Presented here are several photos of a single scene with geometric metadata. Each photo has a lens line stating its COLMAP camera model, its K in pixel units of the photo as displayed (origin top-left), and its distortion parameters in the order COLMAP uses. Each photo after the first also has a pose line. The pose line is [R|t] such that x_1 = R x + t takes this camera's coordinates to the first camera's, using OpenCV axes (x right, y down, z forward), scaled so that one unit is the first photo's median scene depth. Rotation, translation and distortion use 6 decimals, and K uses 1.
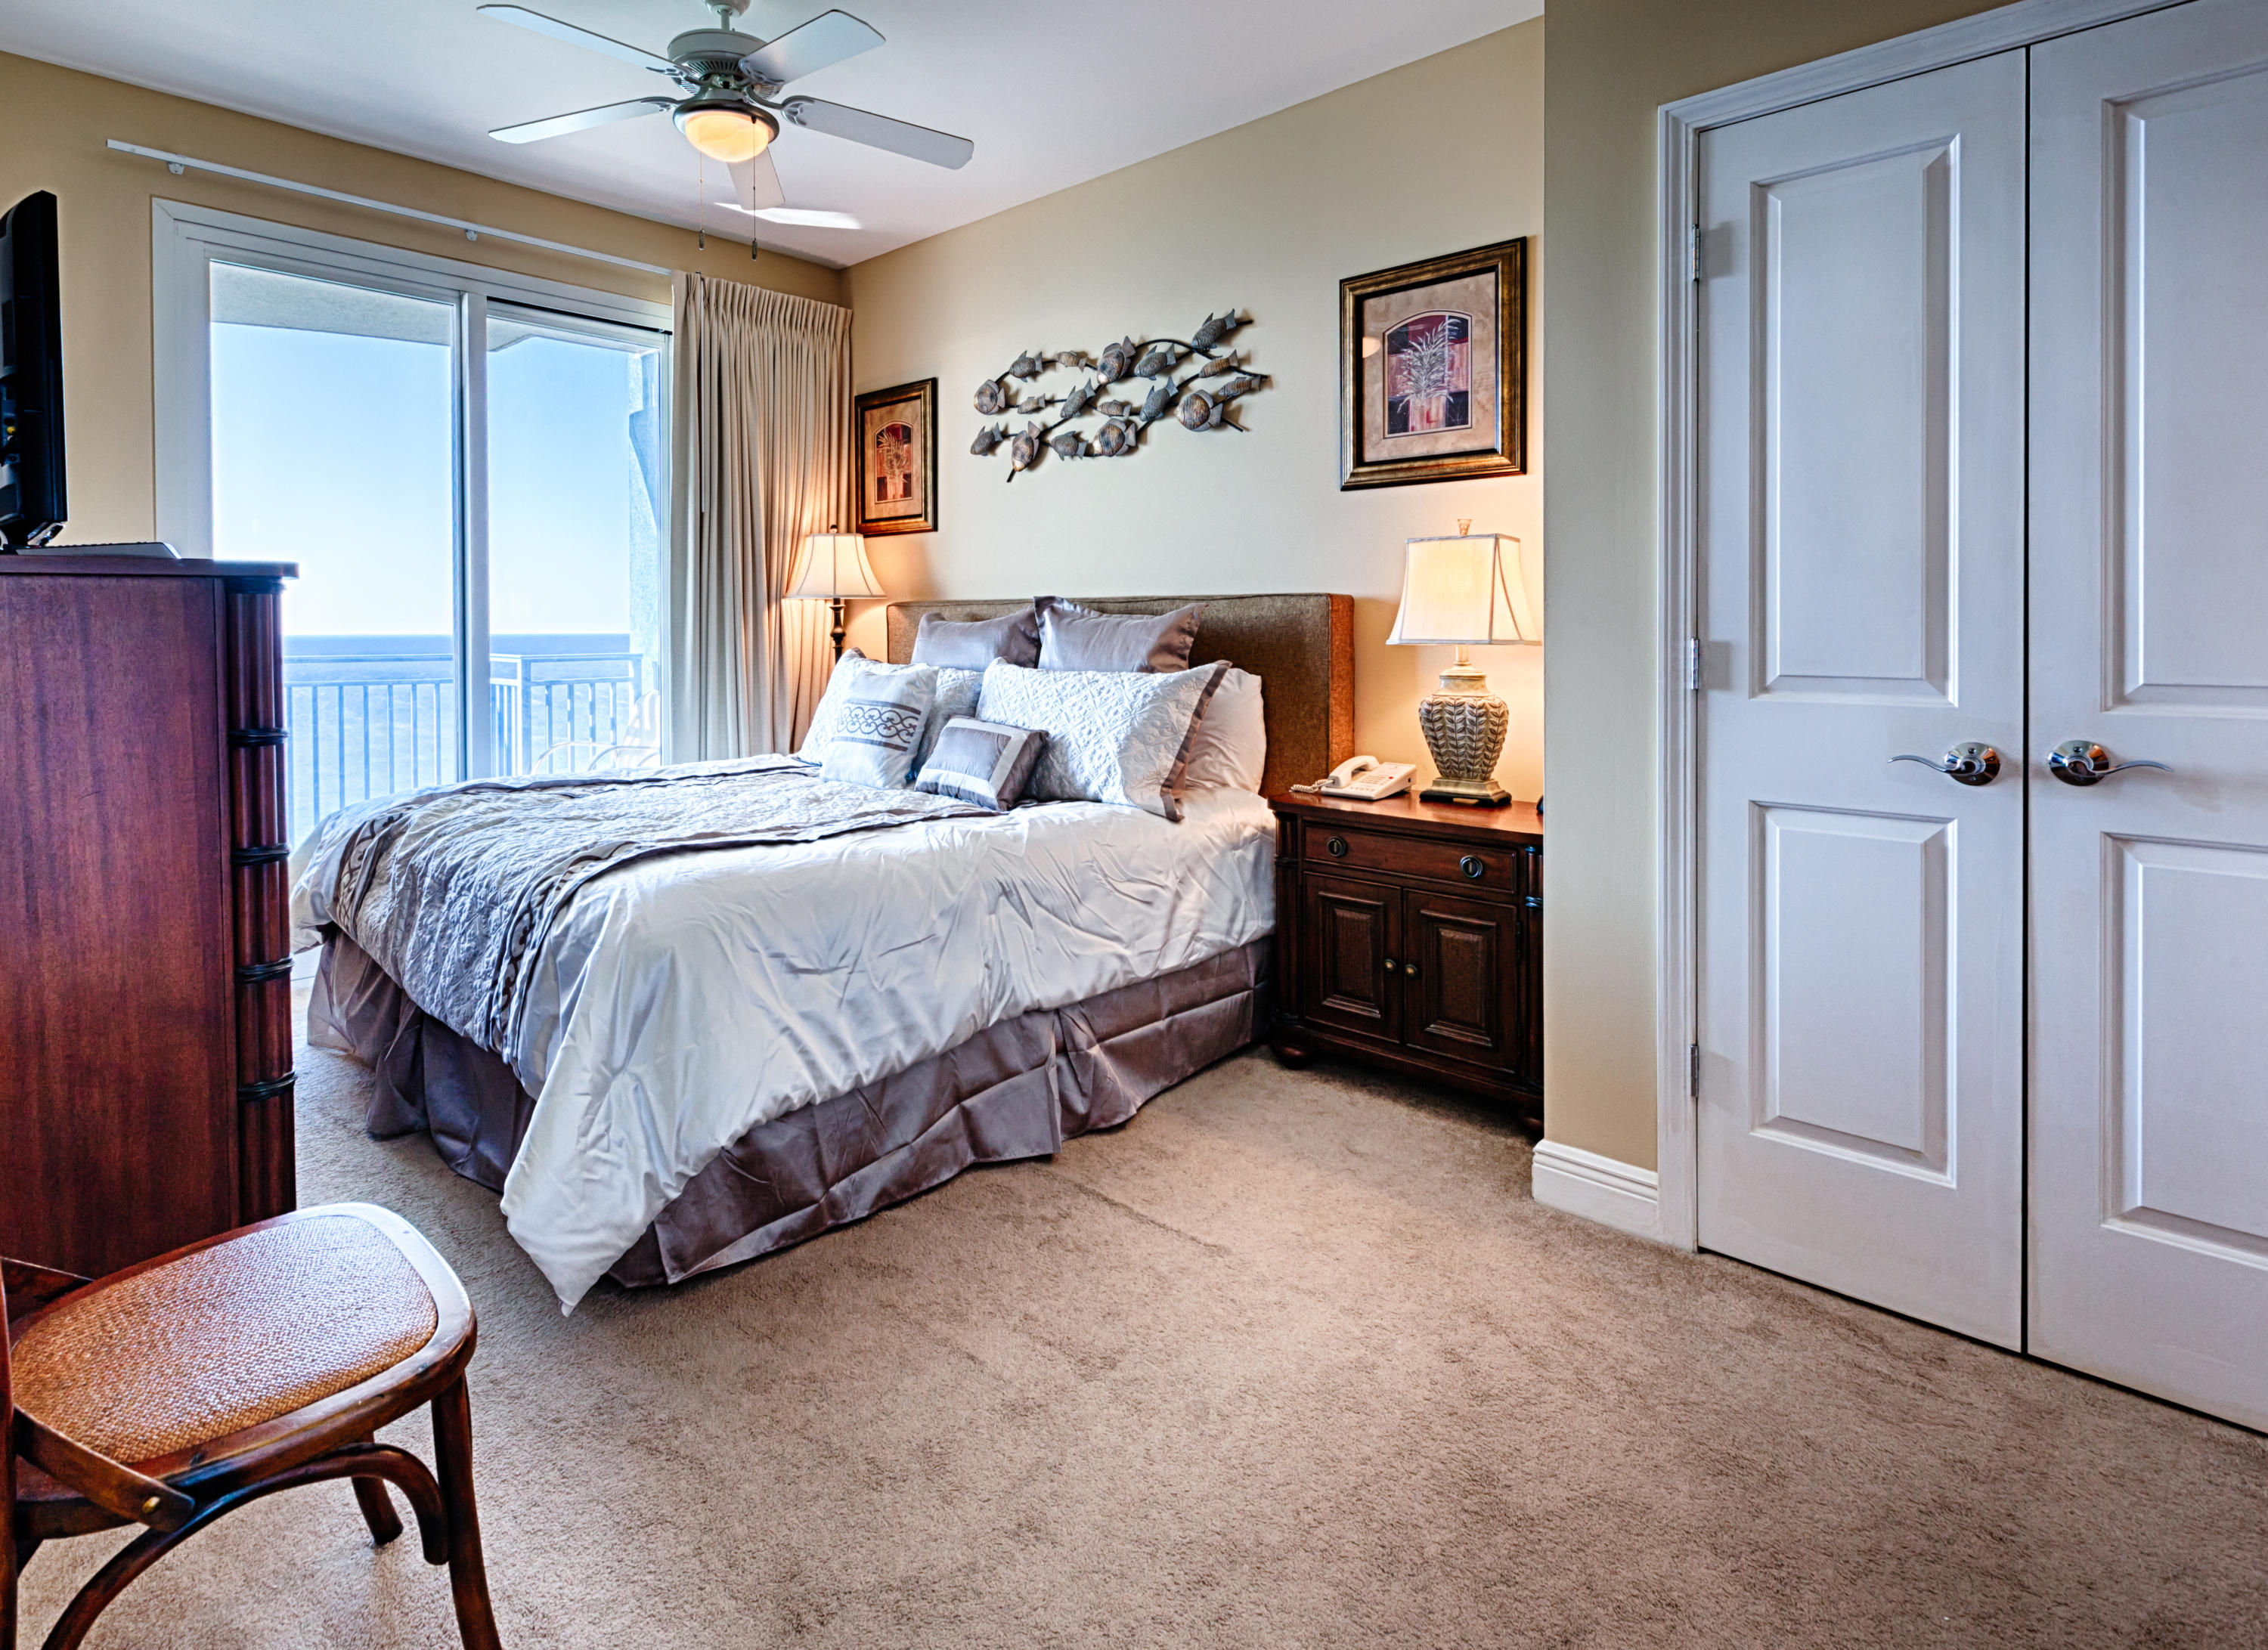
lens RADIAL K [[1173.7, 0, 994.0], [0, 1173.7, 642.4], [0, 0, 1]] dist [-0.011733, 0.001513]
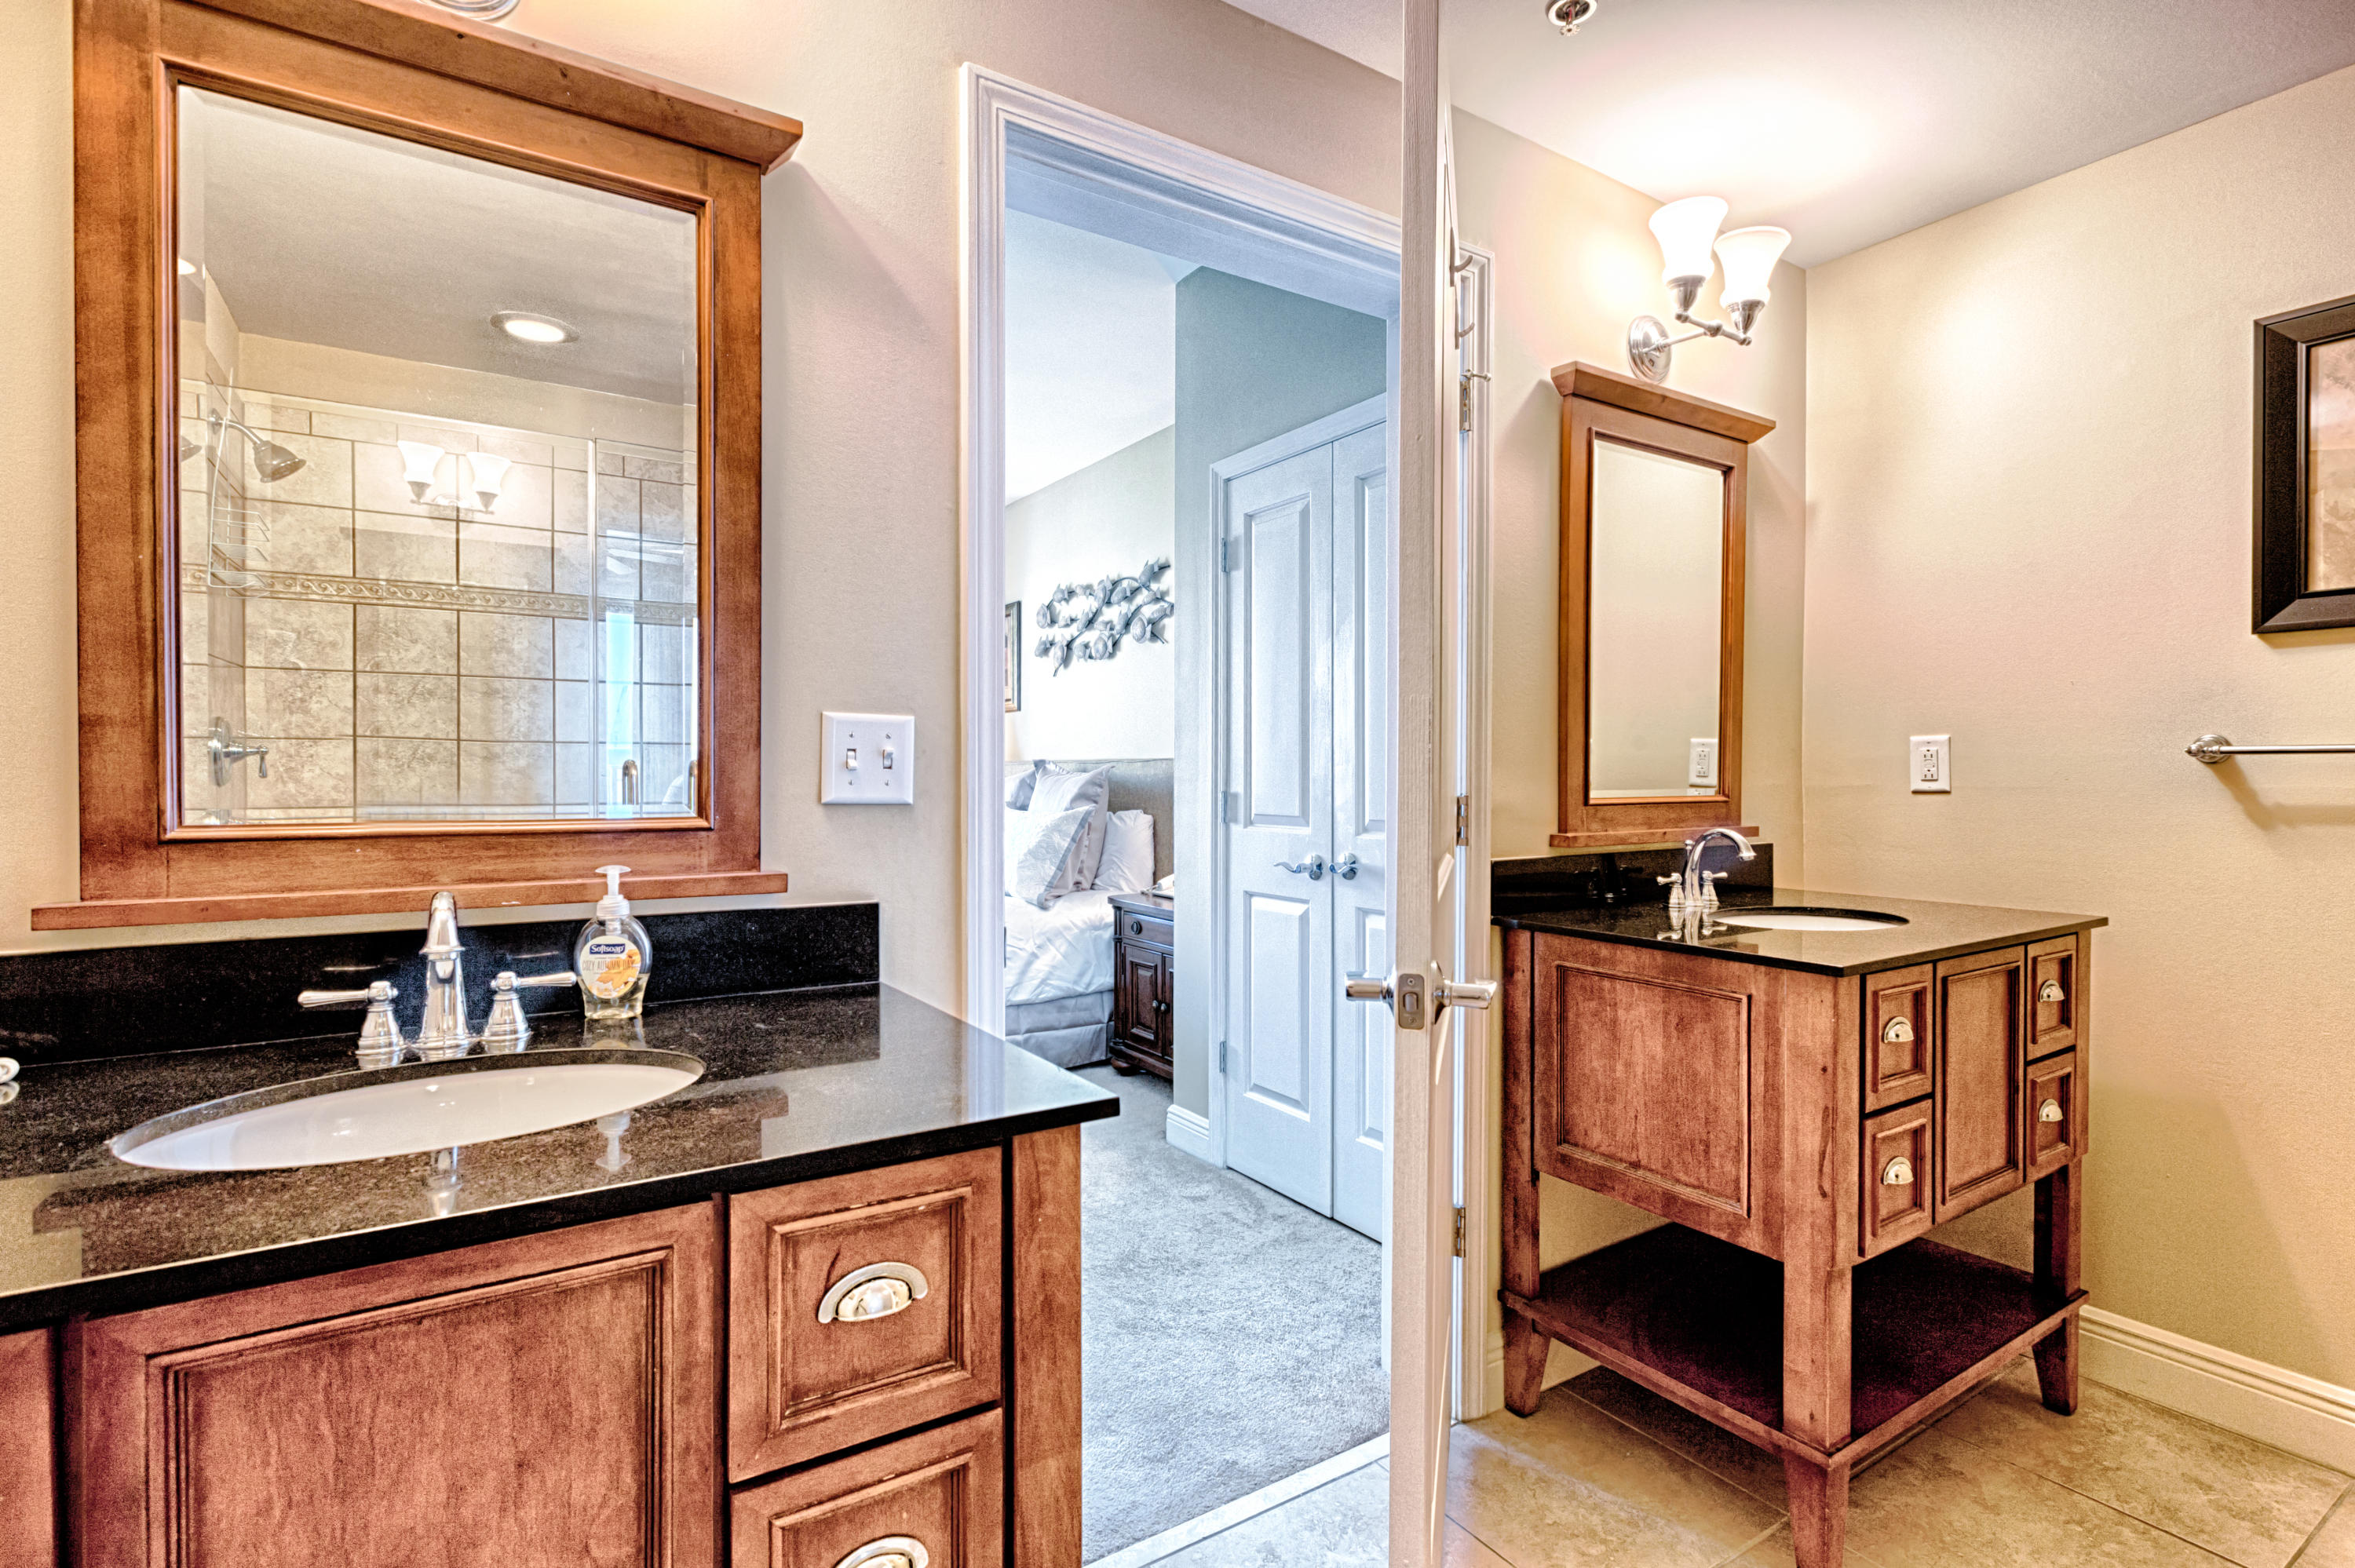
lens RADIAL K [[1098.7, 0, 1145.1], [0, 1098.7, 781.7], [0, 0, 1]] dist [-0.000255, -0.000574]
pose [[0.977199, 0.003410, -0.212300, 0.517217], [-0.005217, 0.999955, -0.007952, -0.002398], [0.212264, 0.008878, 0.977172, -0.330925]]
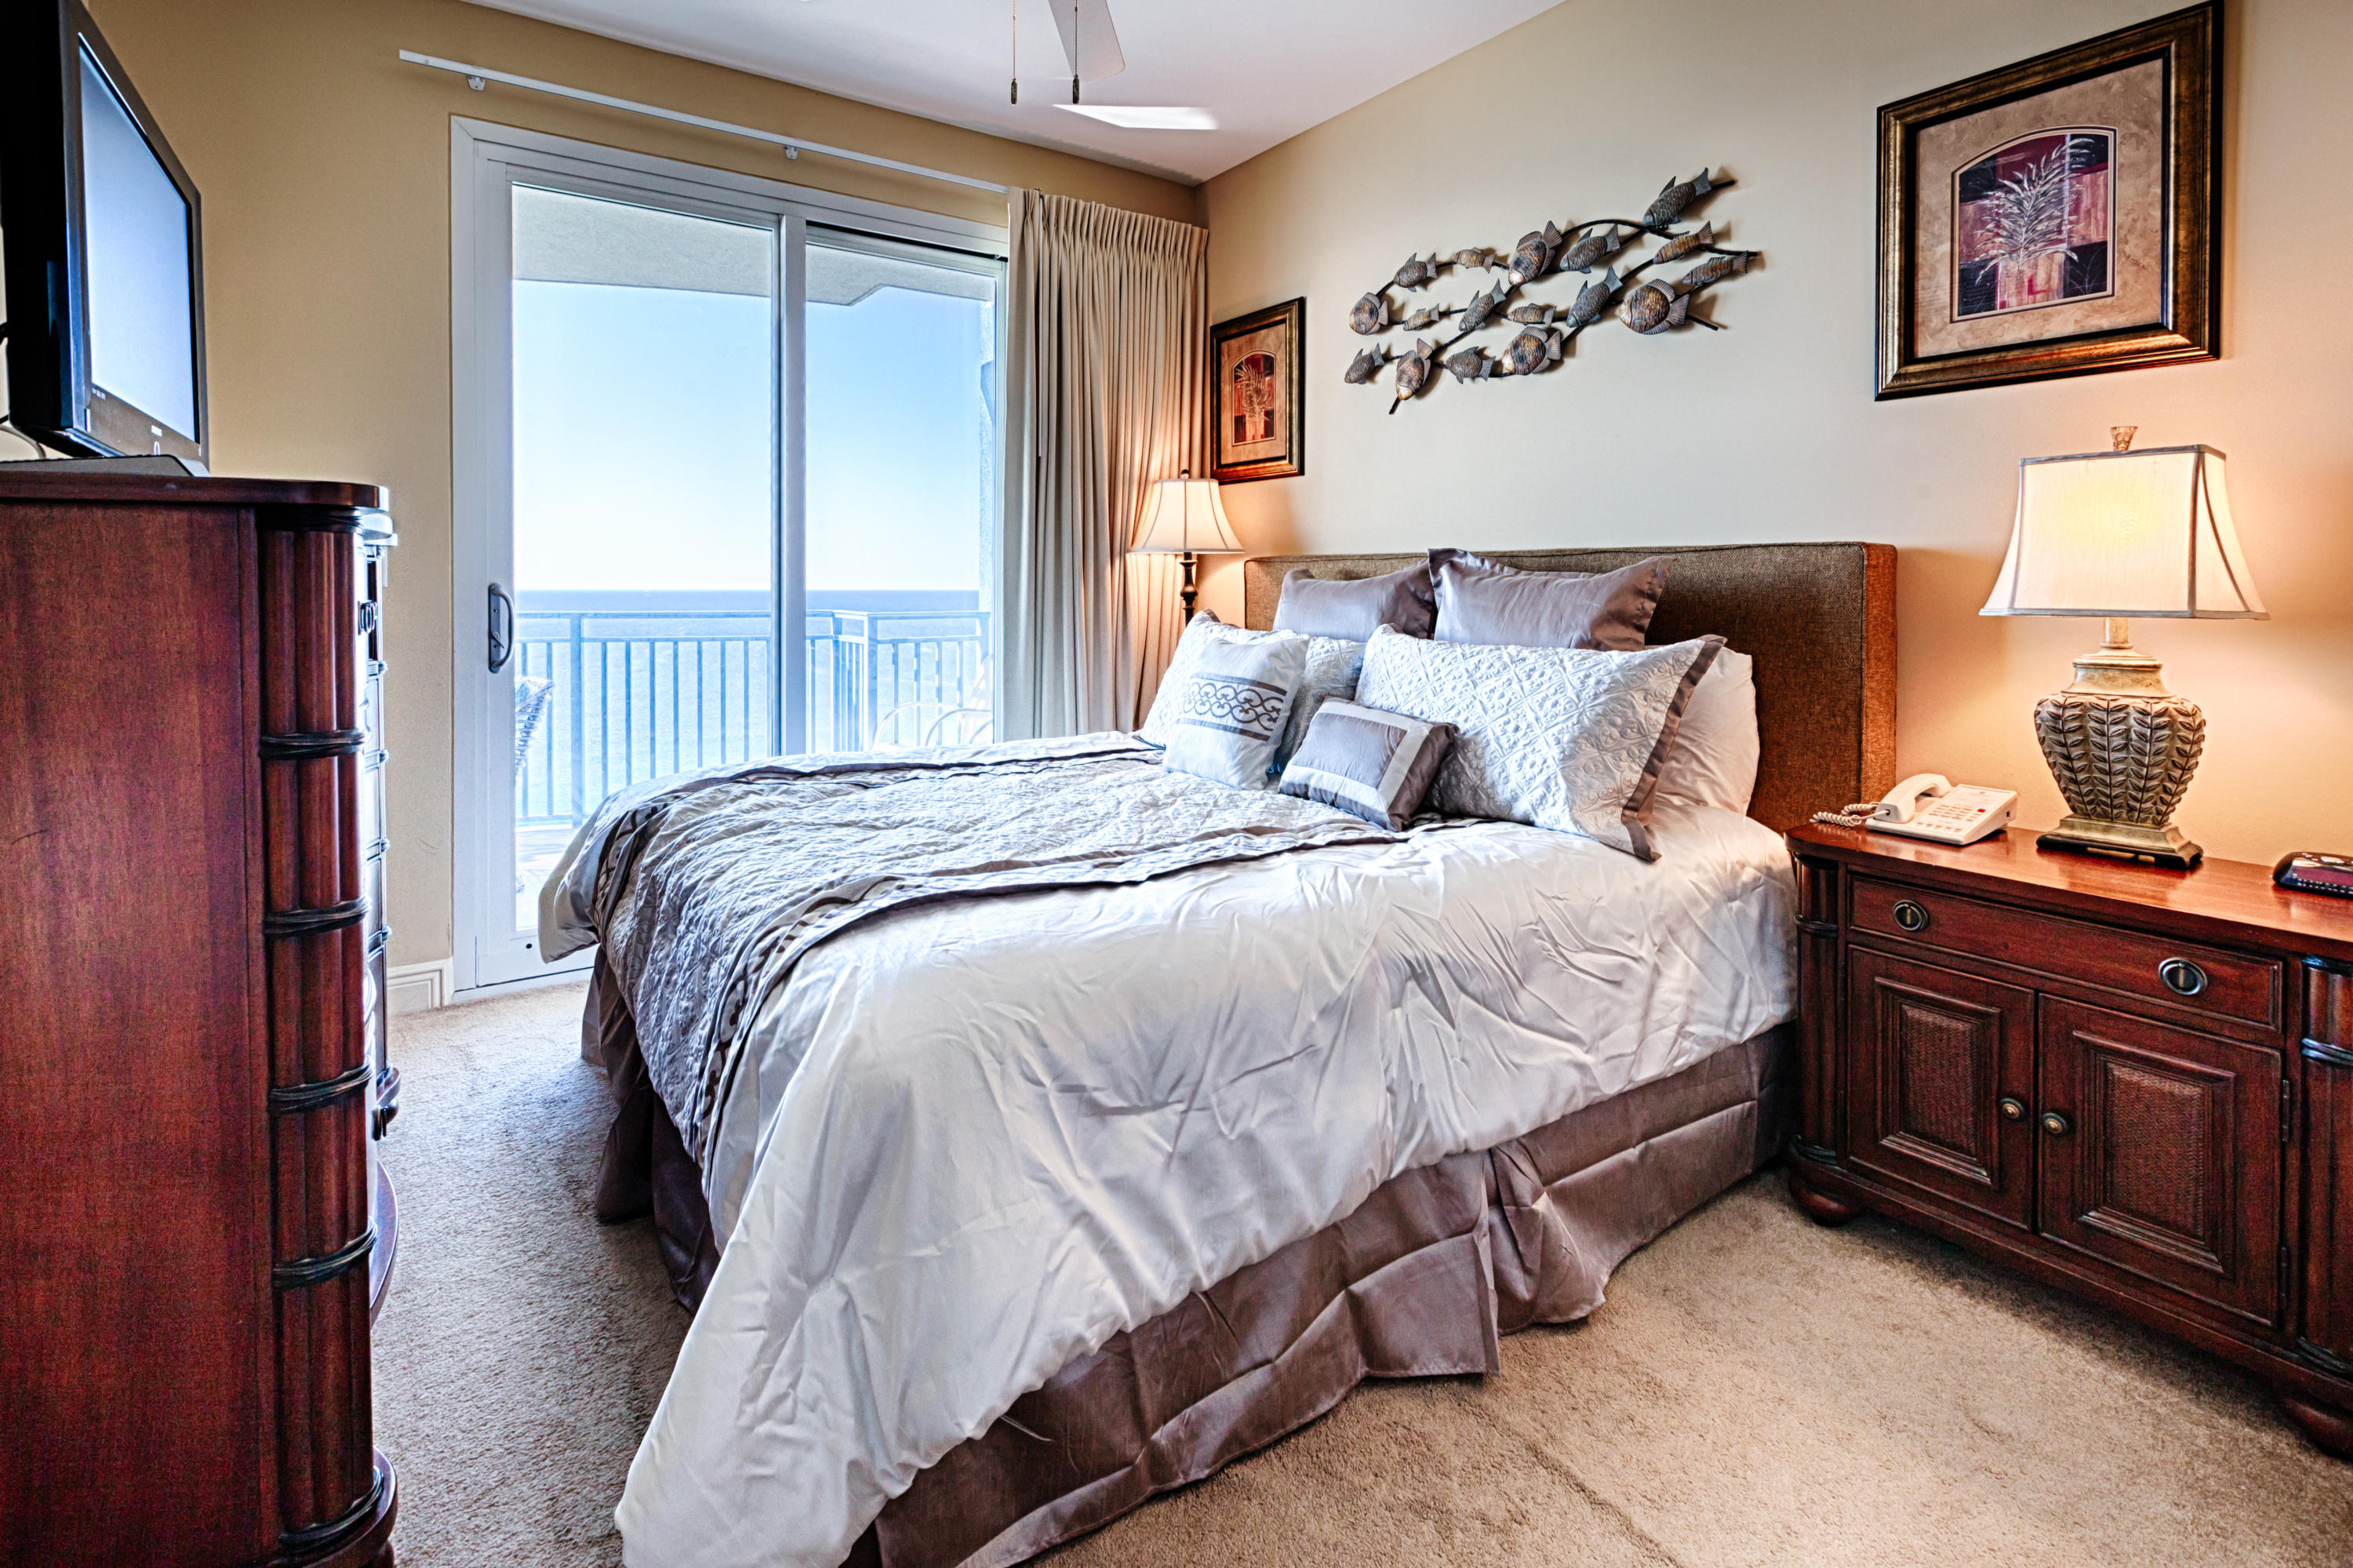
lens RADIAL K [[1097.9, 0, 1126.8], [0, 1097.9, 607.4], [0, 0, 1]] dist [-0.000255, -0.000574]
pose [[0.980608, 0.009182, -0.195767, -0.023580], [-0.007829, 0.999940, 0.007685, -0.003581], [0.195825, -0.006004, 0.980620, 0.251390]]
